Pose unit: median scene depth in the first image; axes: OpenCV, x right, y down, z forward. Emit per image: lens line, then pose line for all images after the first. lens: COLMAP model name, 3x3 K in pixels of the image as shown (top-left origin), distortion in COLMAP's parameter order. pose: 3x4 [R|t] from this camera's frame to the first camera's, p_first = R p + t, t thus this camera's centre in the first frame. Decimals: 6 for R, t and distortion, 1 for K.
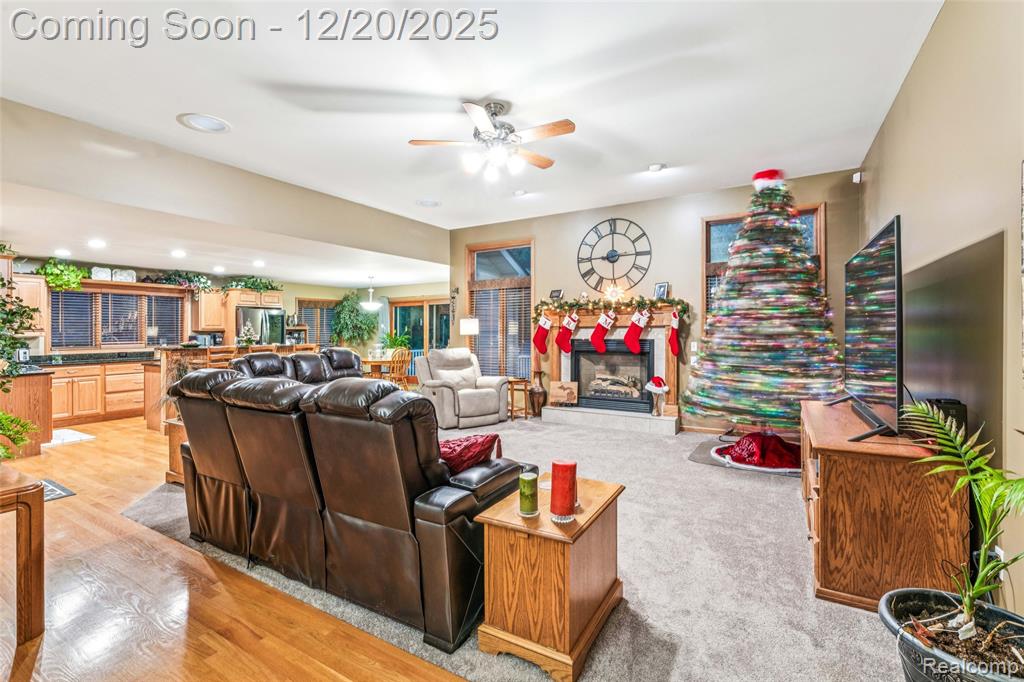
lens RADIAL K [[458.7, 0, 511.0], [0, 458.7, 334.4], [0, 0, 1]] dist [-0.004679, -0.001191]
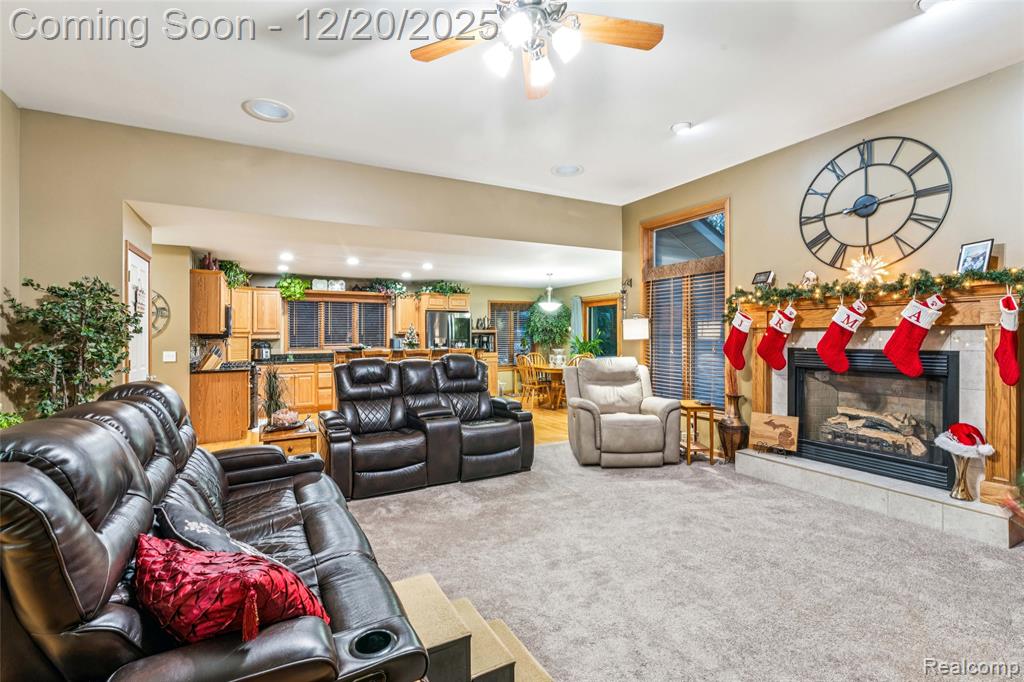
lens RADIAL K [[464.8, 0, 513.5], [0, 464.8, 335.7], [0, 0, 1]] dist [-0.001674, 0.000718]
pose [[0.856988, 0.002763, -0.515328, 0.137689], [-0.004991, 0.999983, -0.002938, -0.002652], [0.515311, 0.005090, 0.856988, 0.260088]]
